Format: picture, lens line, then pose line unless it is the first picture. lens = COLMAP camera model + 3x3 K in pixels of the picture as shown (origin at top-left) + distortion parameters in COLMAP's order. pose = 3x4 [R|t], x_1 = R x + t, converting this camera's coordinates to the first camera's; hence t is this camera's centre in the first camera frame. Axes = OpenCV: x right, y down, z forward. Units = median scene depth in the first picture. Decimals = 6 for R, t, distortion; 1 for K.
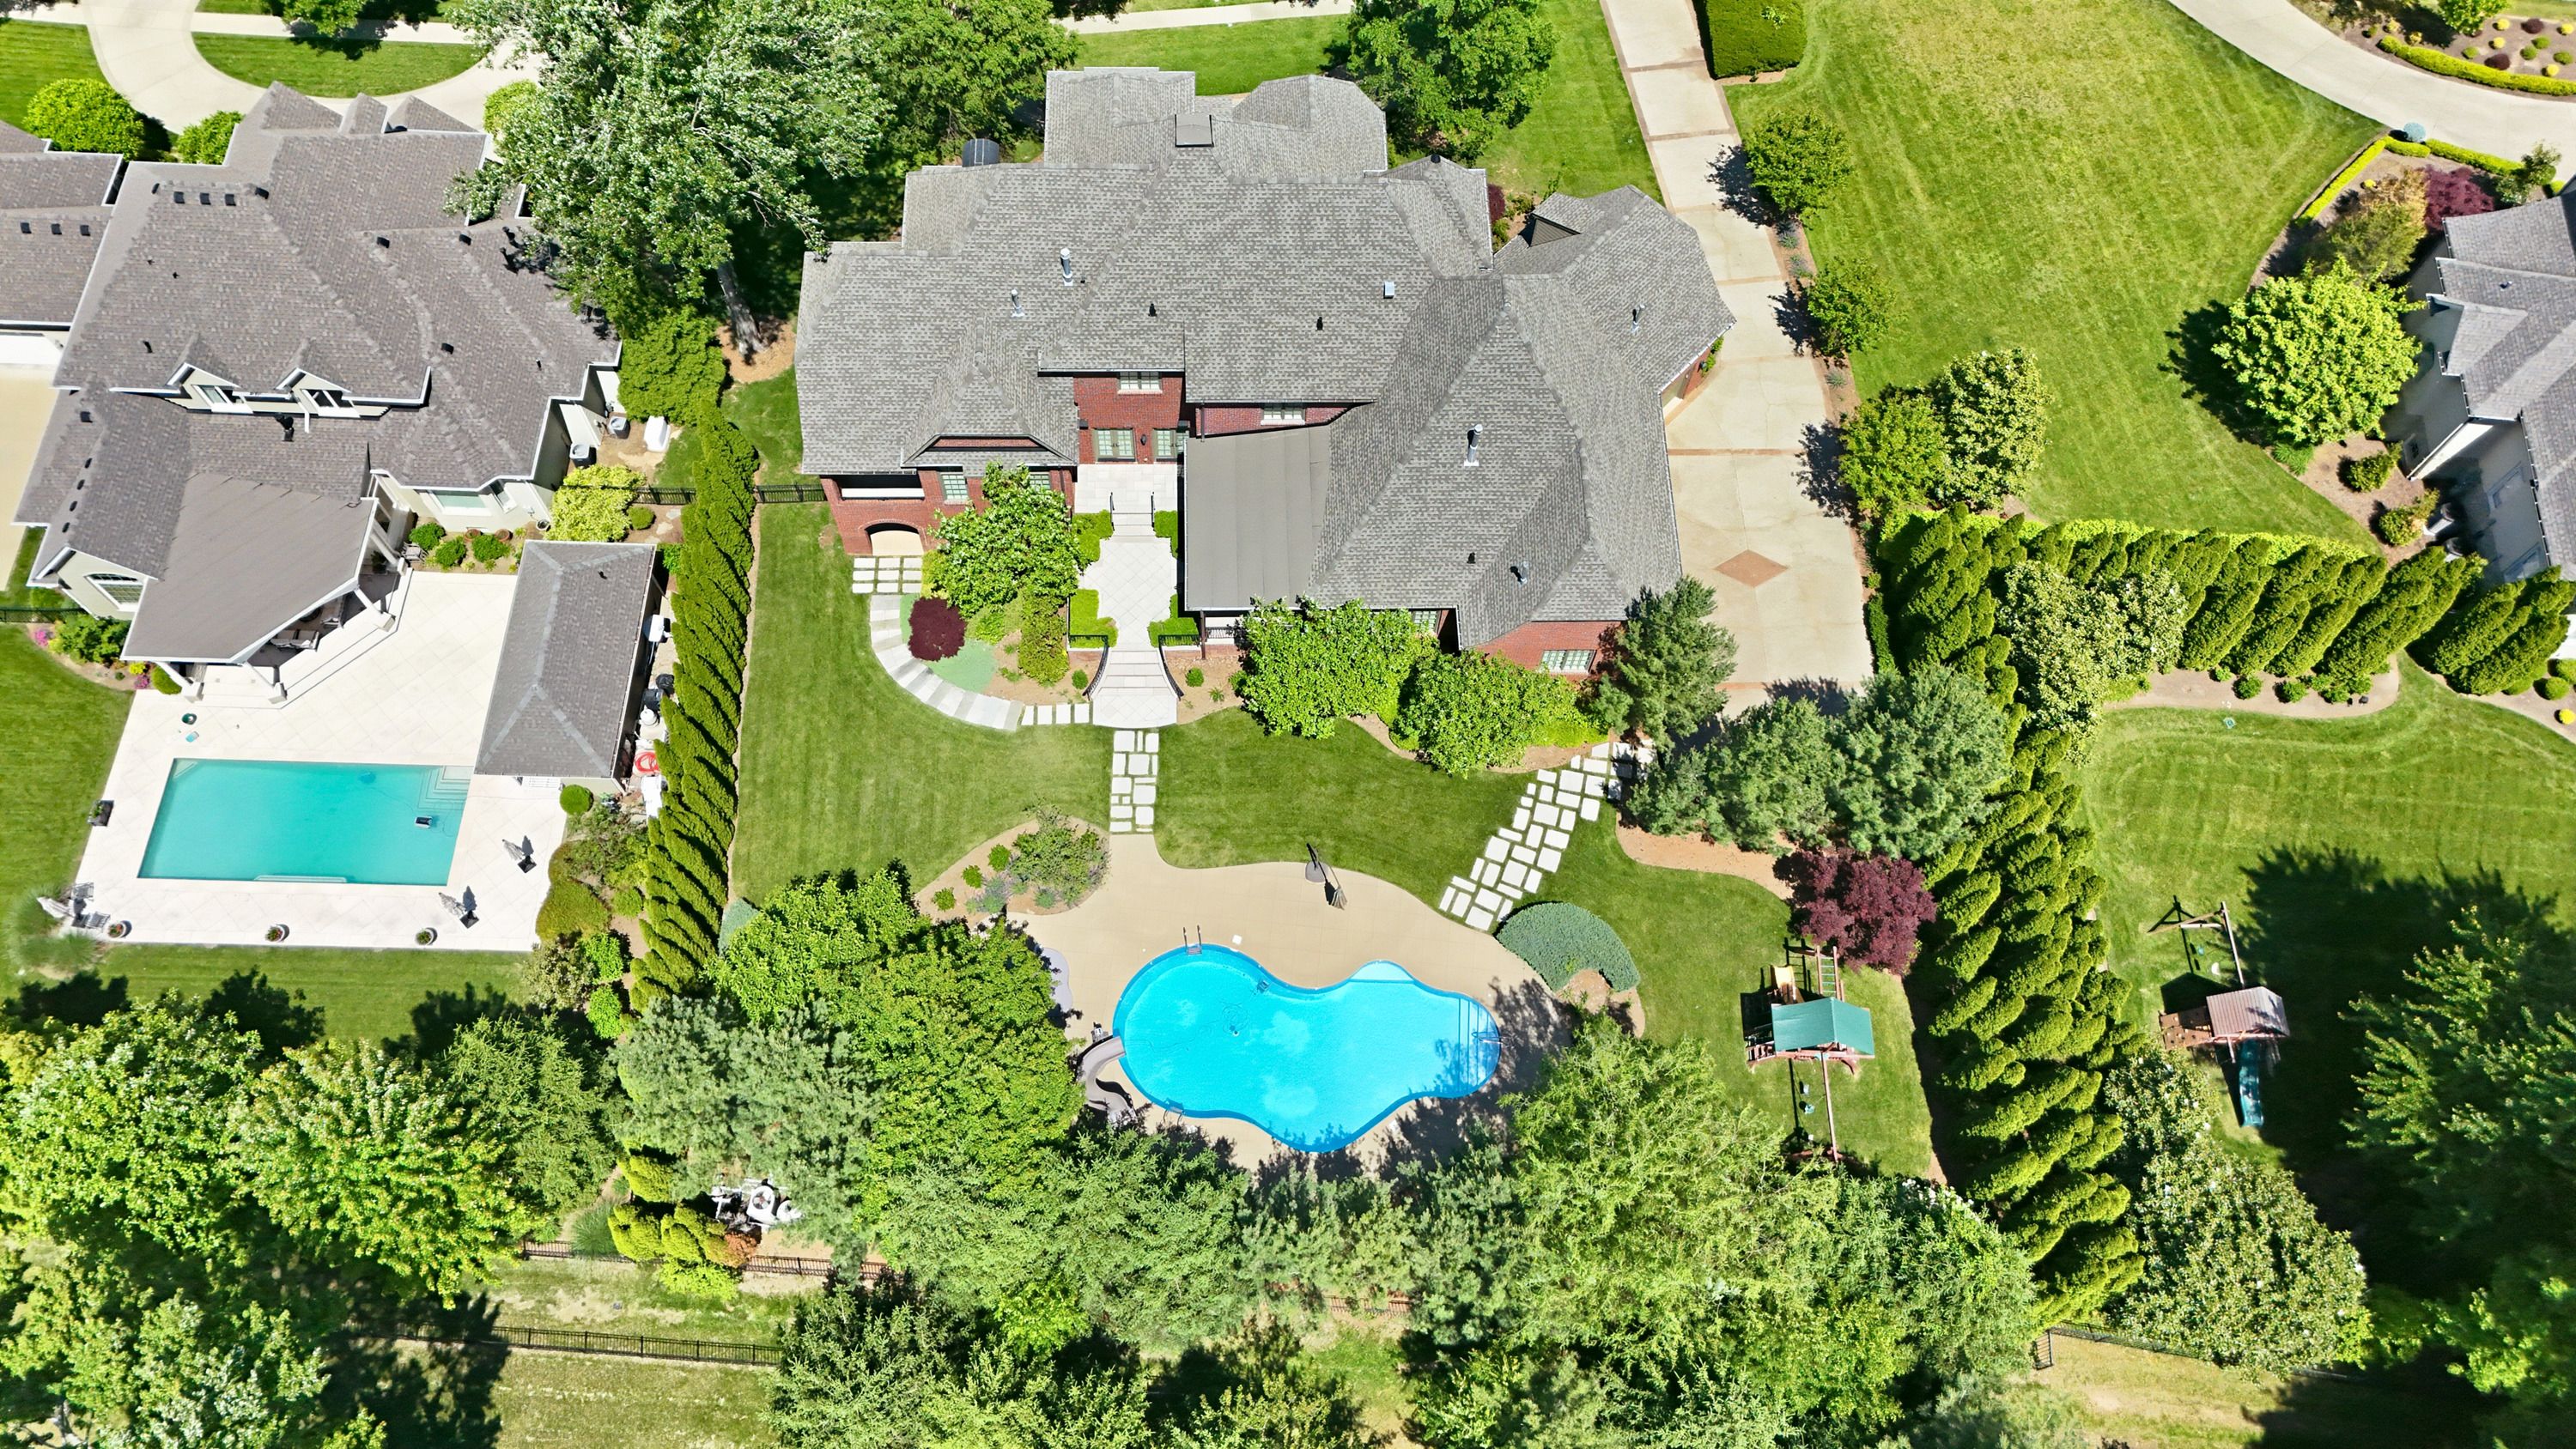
lens RADIAL K [[1920.7, 0, 1287.5], [0, 1920.7, 710.7], [0, 0, 1]] dist [0.091527, -0.090663]
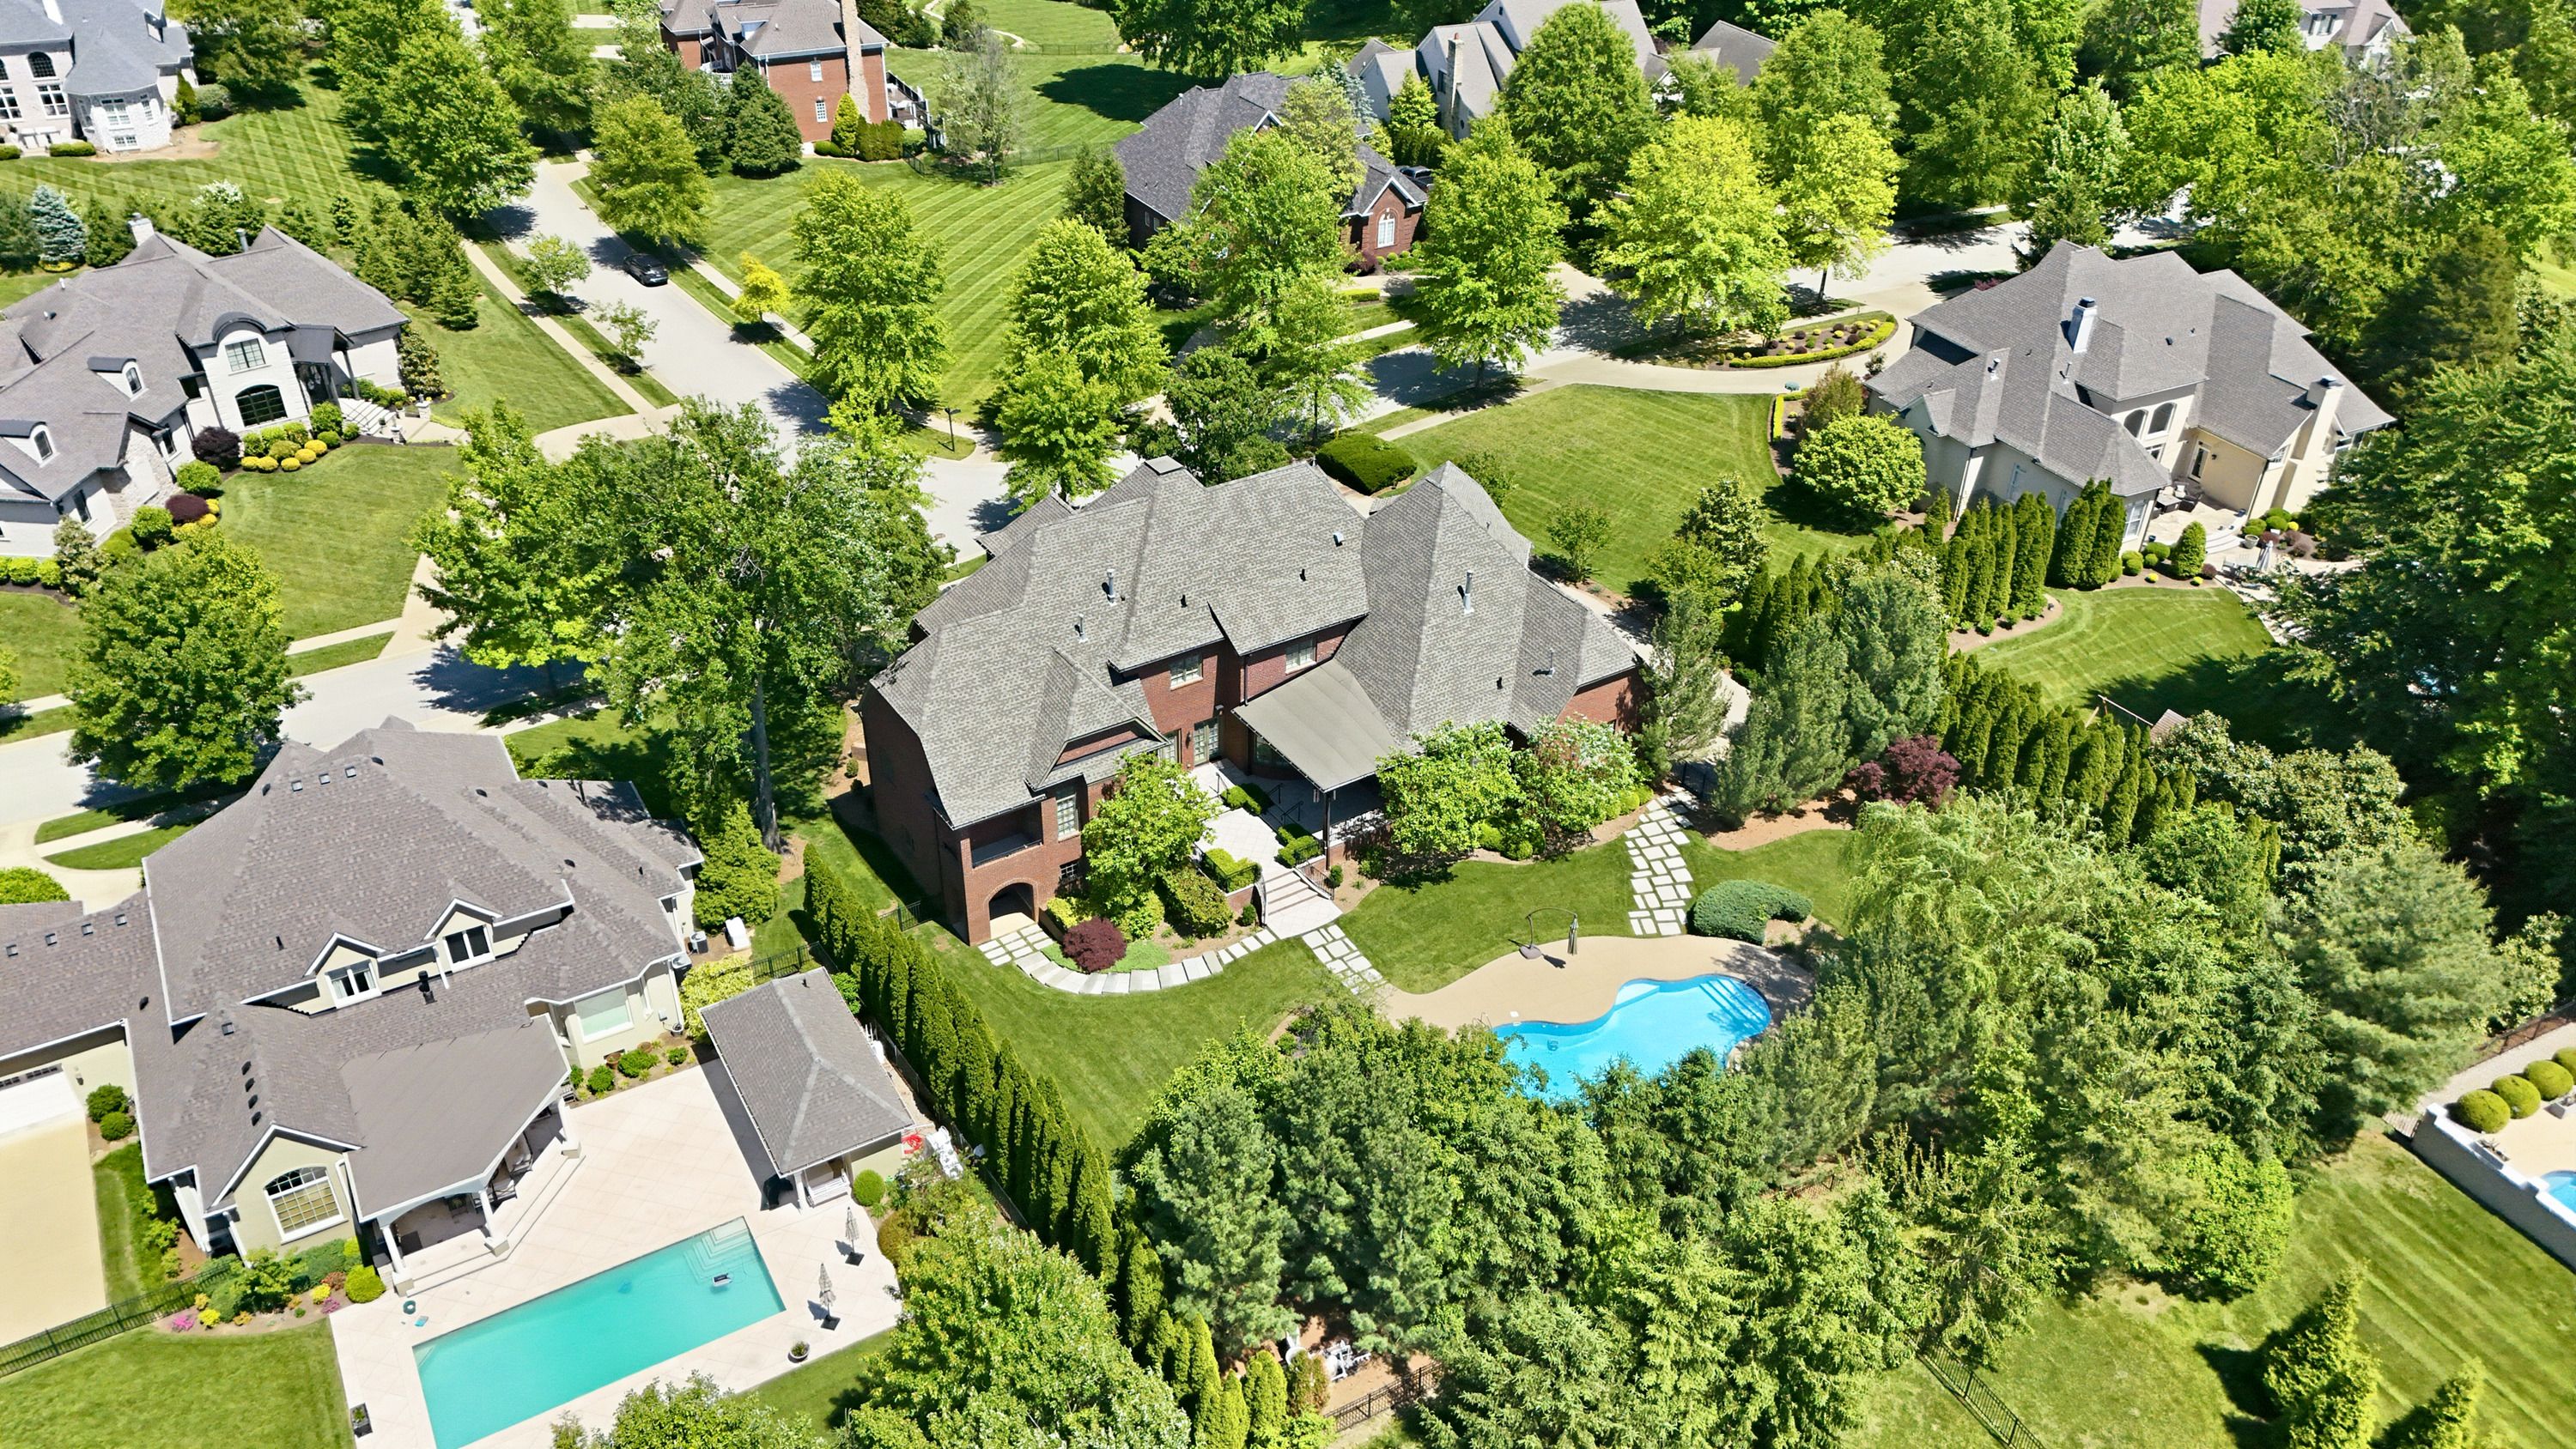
lens RADIAL K [[1920.7, 0, 1287.5], [0, 1920.7, 710.7], [0, 0, 1]] dist [0.091527, -0.090663]
pose [[0.848234, -0.299207, 0.437005, -0.542924], [0.478578, 0.786449, -0.390464, 0.336984], [-0.226853, 0.540346, 0.810287, 0.044262]]
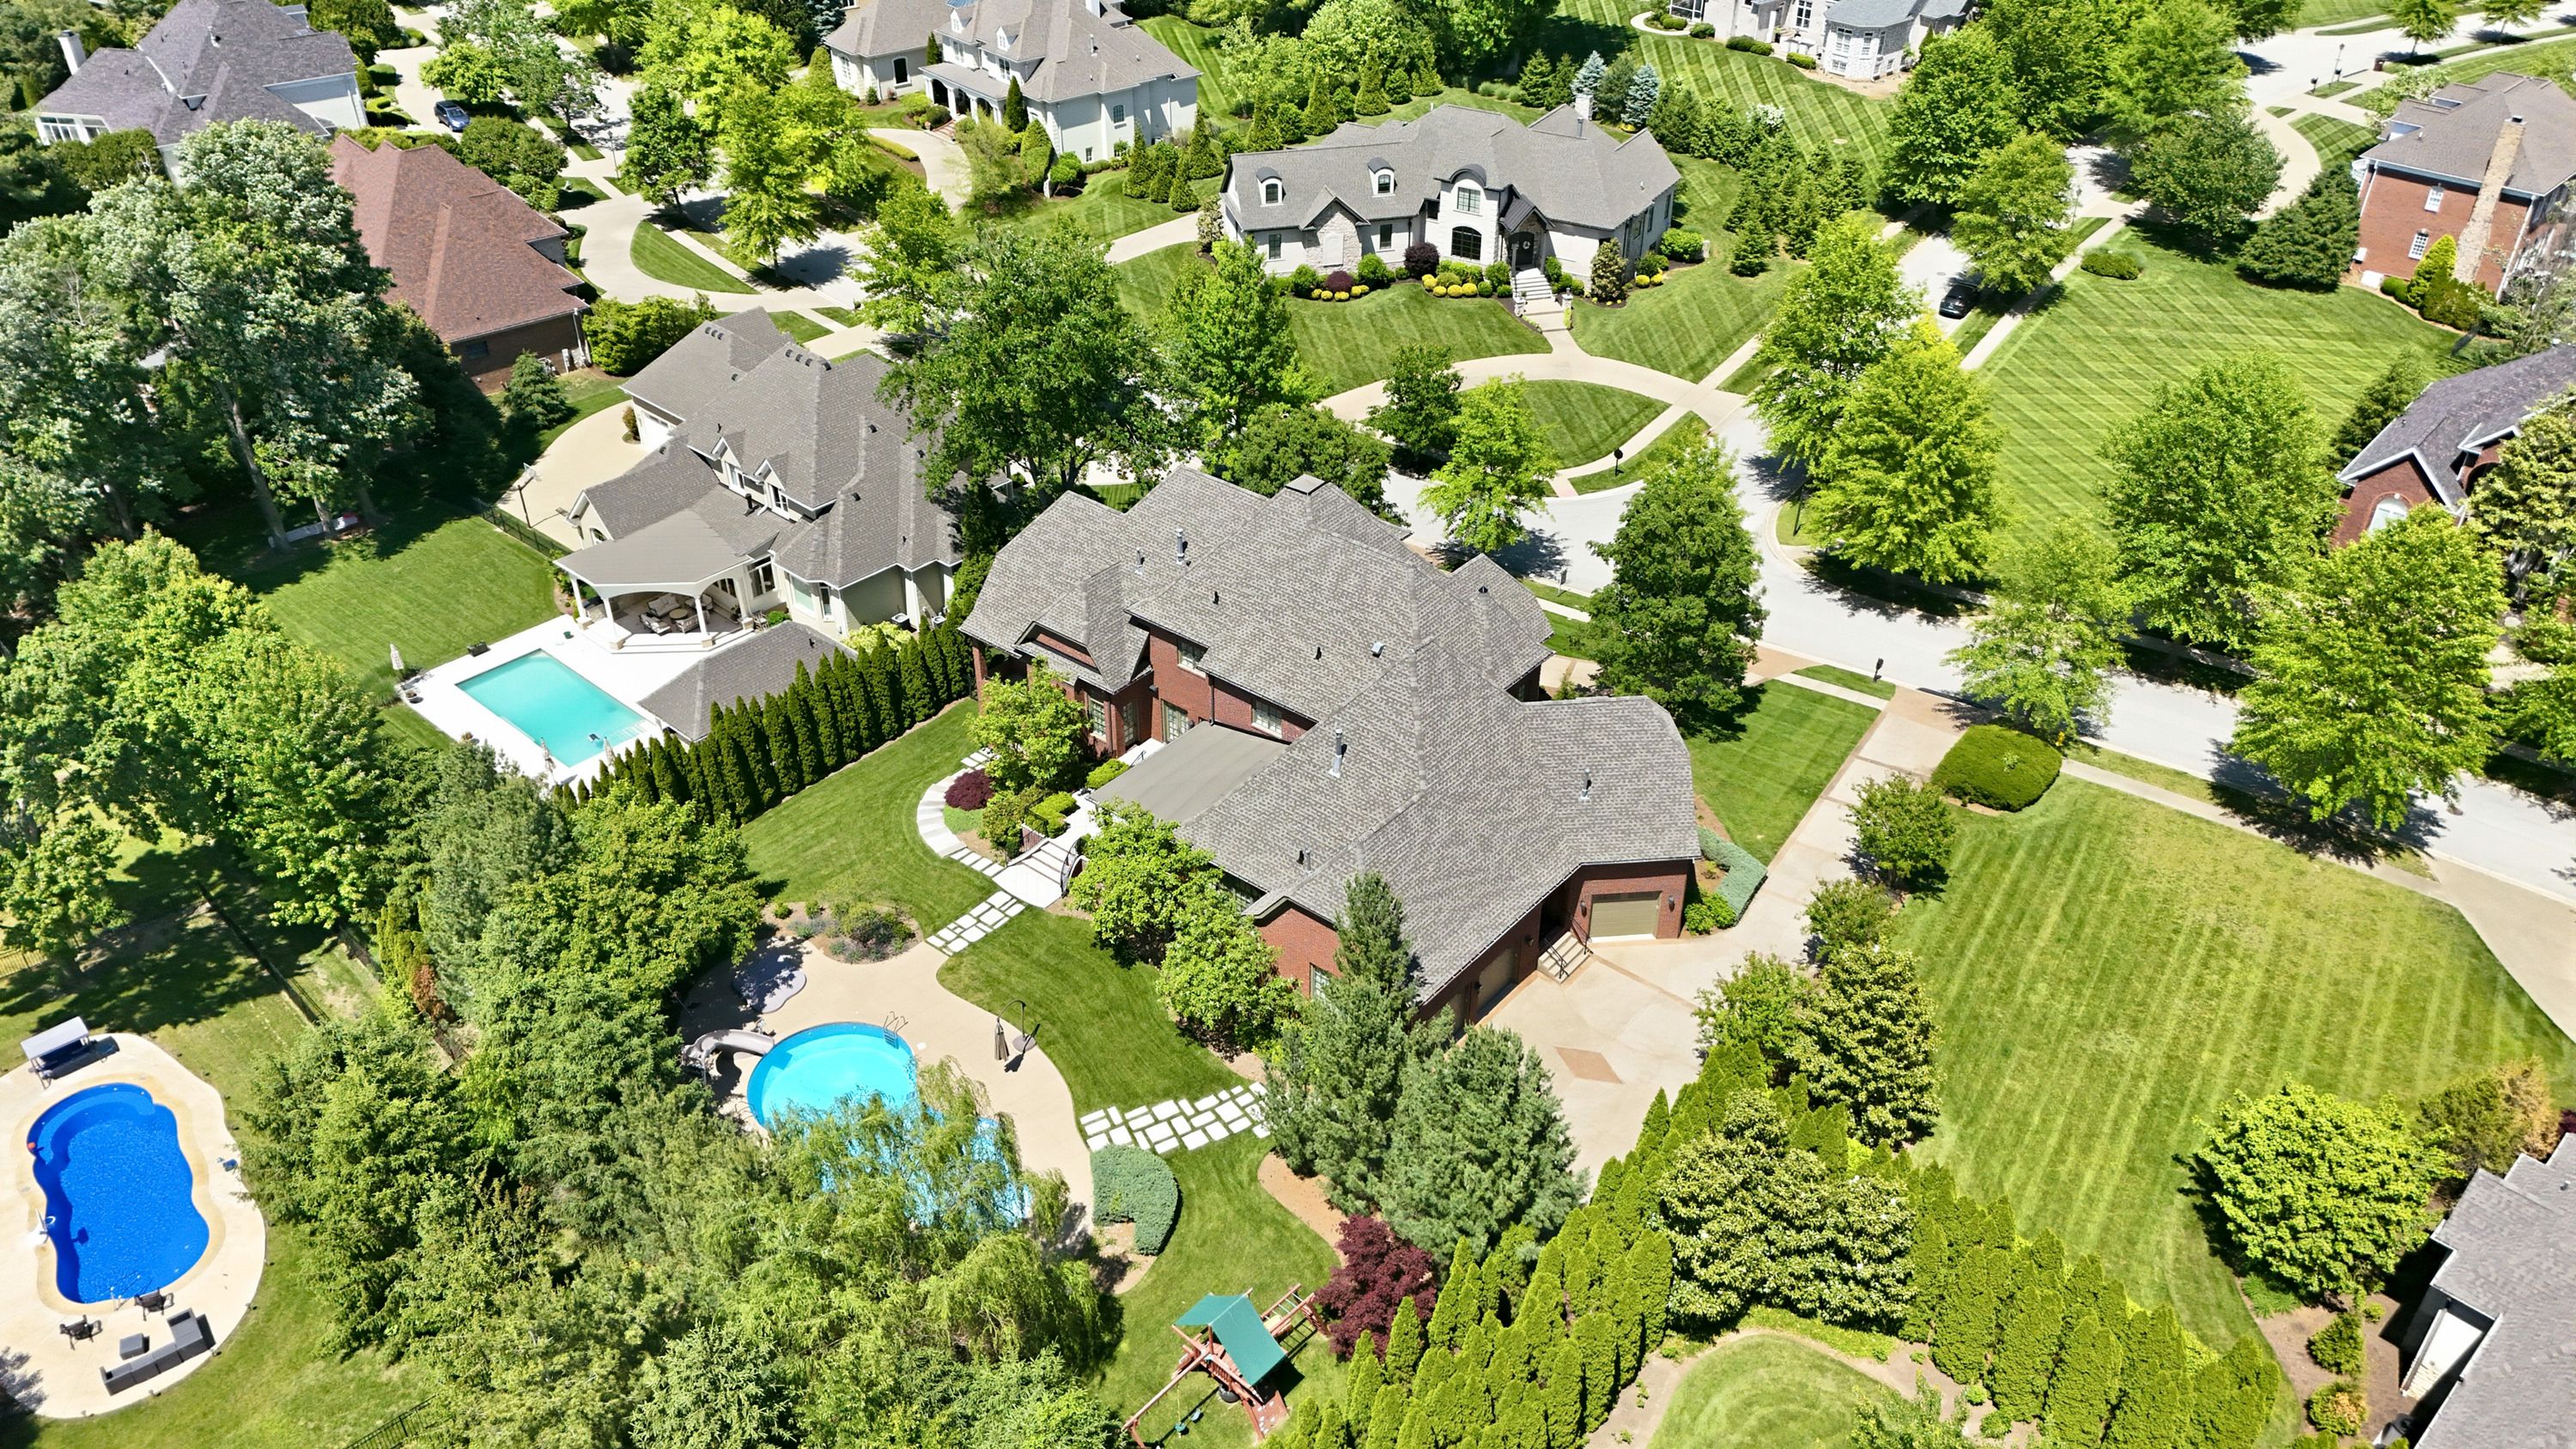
lens RADIAL K [[1884.5, 0, 1288.0], [0, 1884.5, 724.5], [0, 0, 1]] dist [0.045667, -0.000778]
pose [[0.758491, 0.345494, -0.552562, 0.620307], [-0.577297, 0.749612, -0.323743, 0.199739], [0.302356, 0.564549, 0.768027, 0.149984]]
